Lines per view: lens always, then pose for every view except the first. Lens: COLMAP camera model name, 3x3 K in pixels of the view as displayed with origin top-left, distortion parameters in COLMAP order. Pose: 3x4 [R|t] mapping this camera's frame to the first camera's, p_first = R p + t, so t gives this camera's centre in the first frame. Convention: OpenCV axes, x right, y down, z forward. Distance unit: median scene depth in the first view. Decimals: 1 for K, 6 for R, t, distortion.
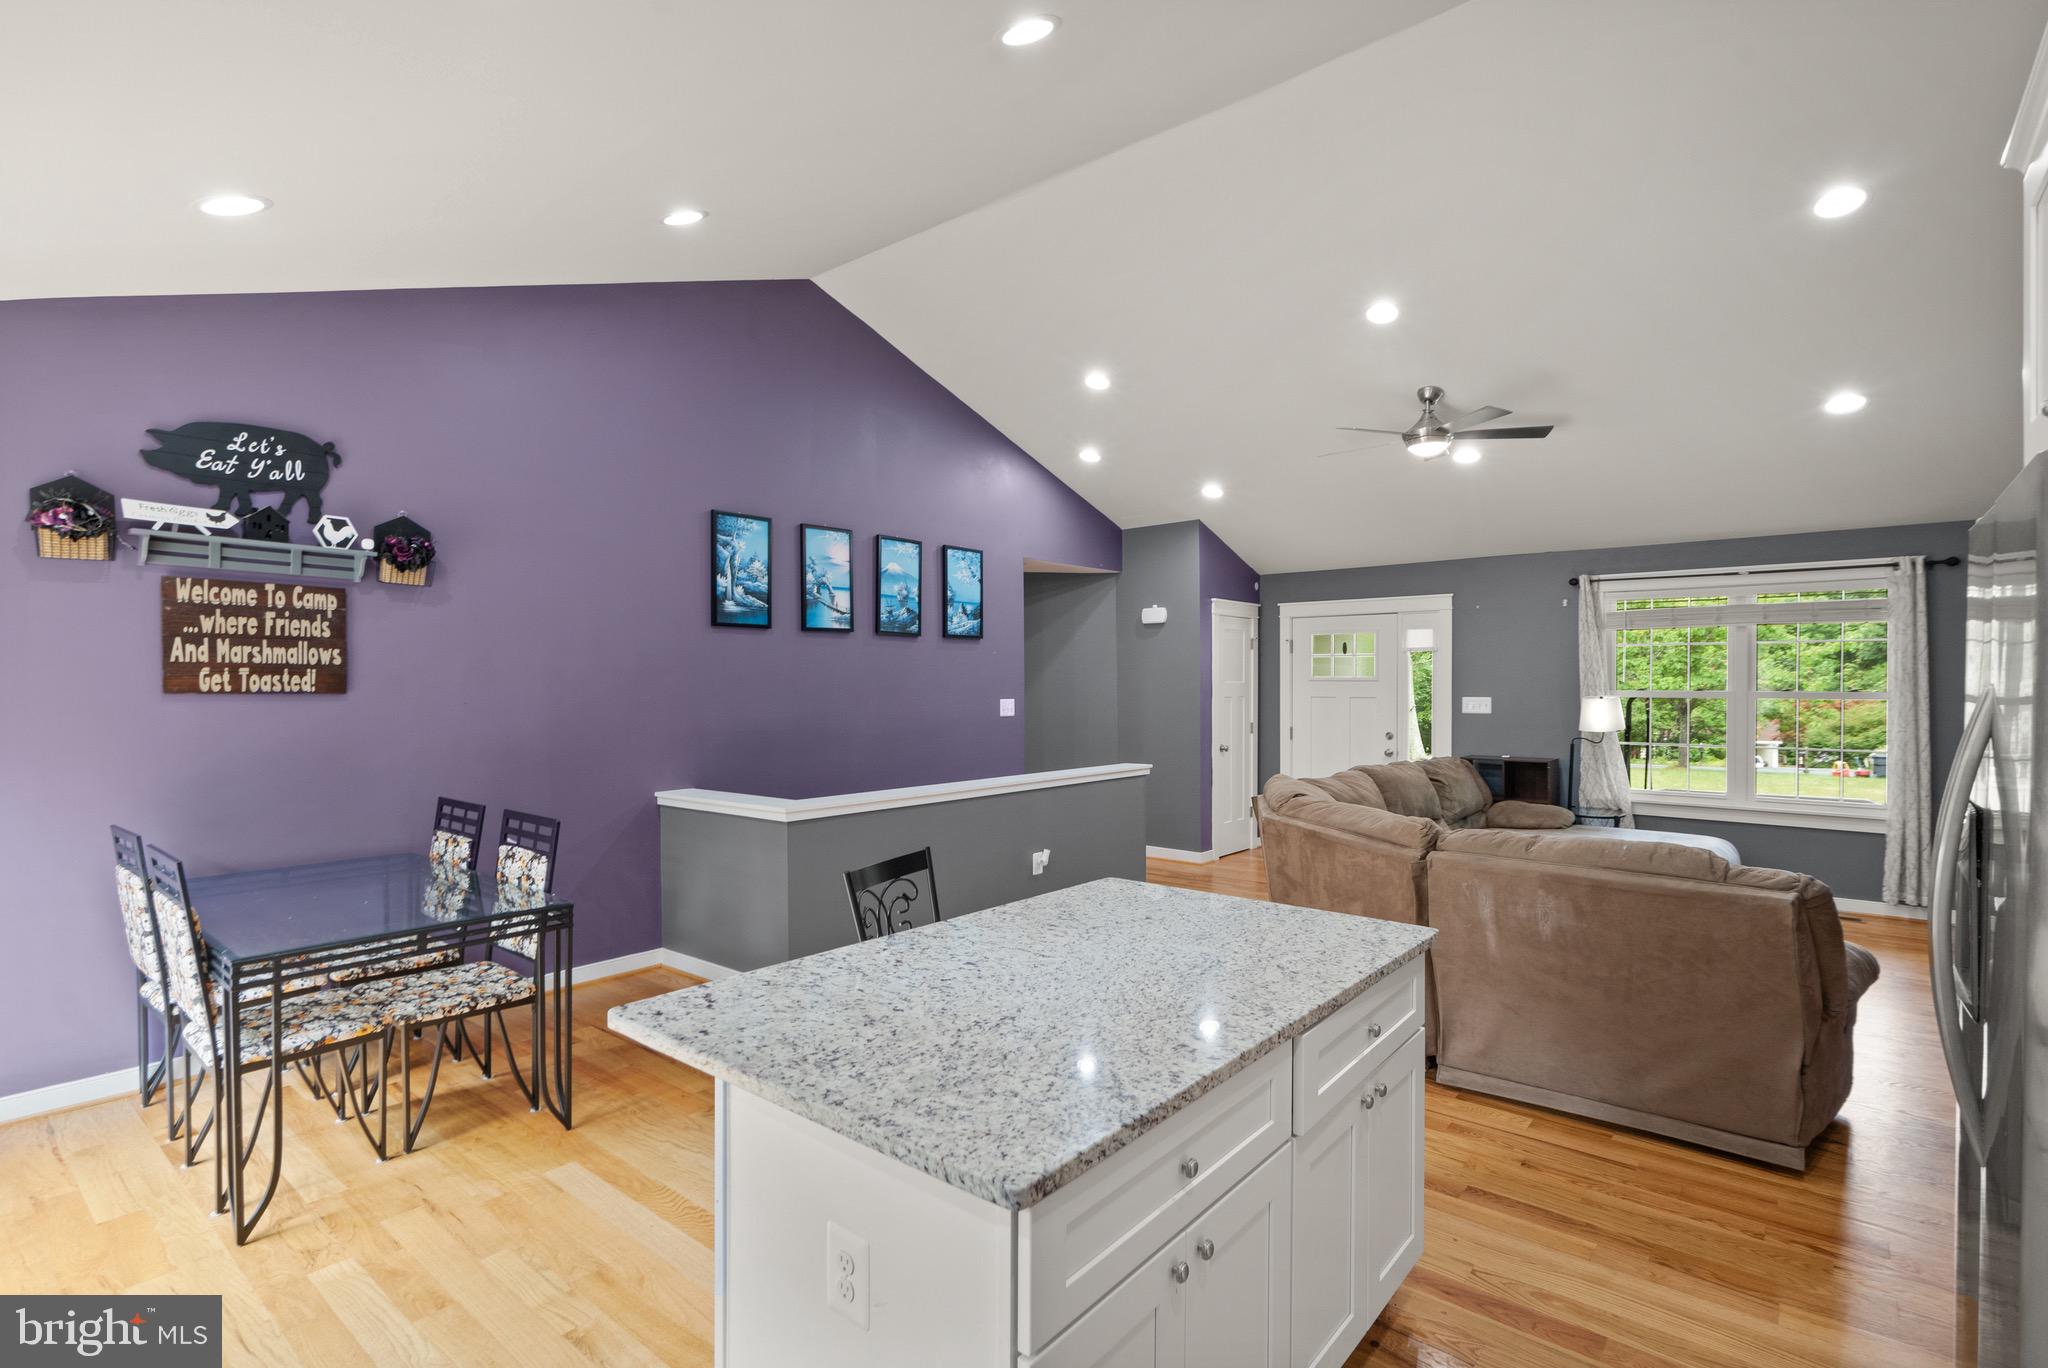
lens RADIAL K [[974.5, 0, 1008.4], [0, 974.5, 692.3], [0, 0, 1]] dist [-0.002236, 0.000038]
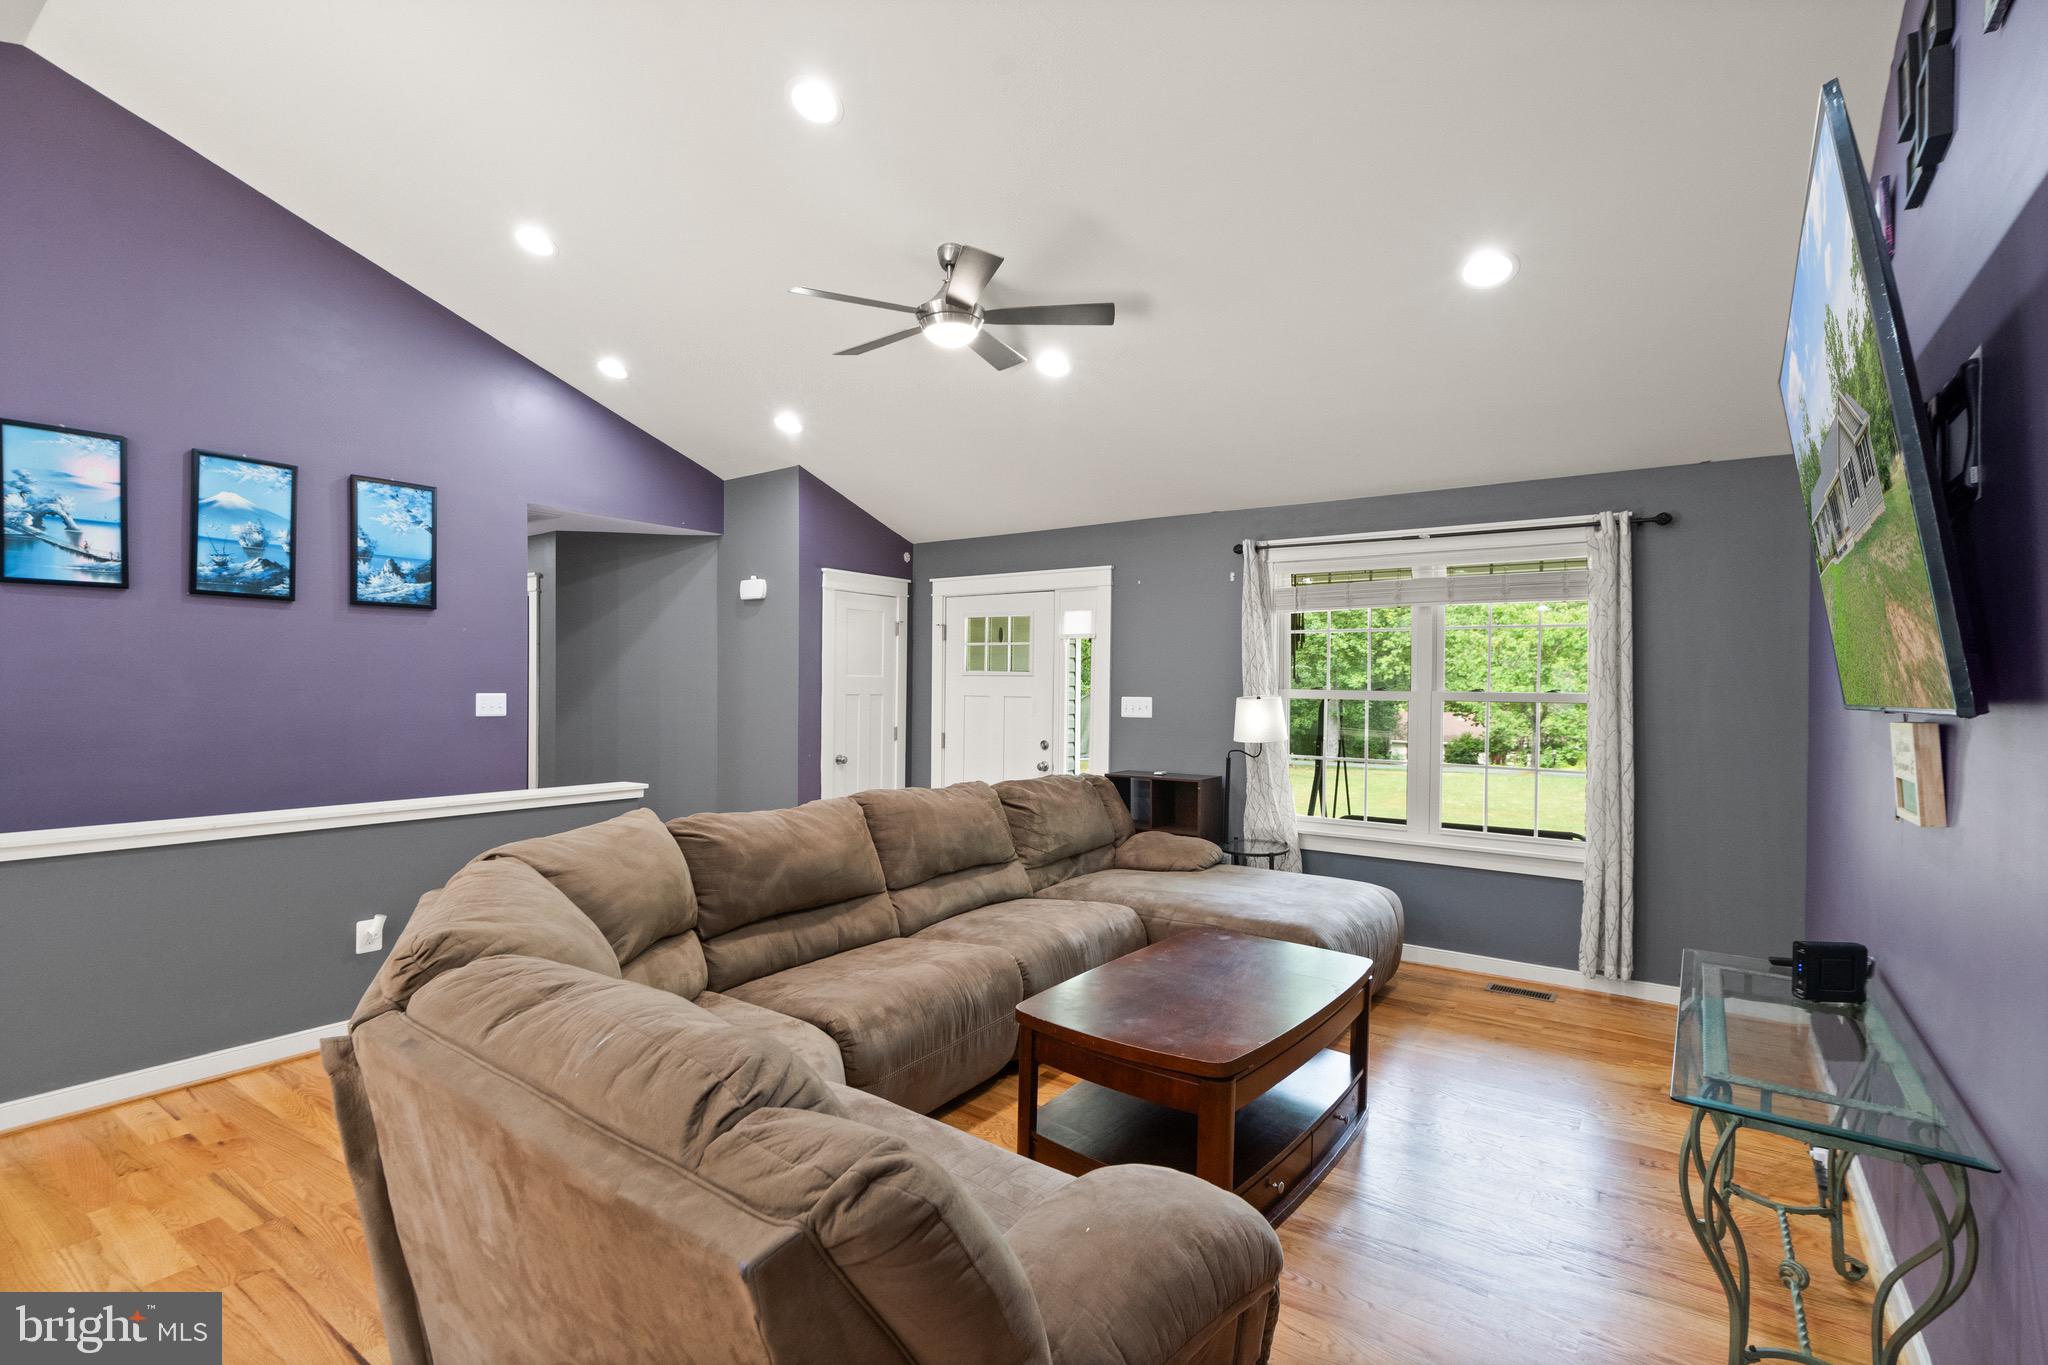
lens RADIAL K [[960.2, 0, 1010.6], [0, 960.2, 688.0], [0, 0, 1]] dist [-0.000788, 0.000280]
pose [[0.996833, 0.010058, 0.078889, 0.355059], [-0.009517, 0.999929, -0.007232, 0.004879], [-0.078956, 0.006458, 0.996857, 0.261005]]
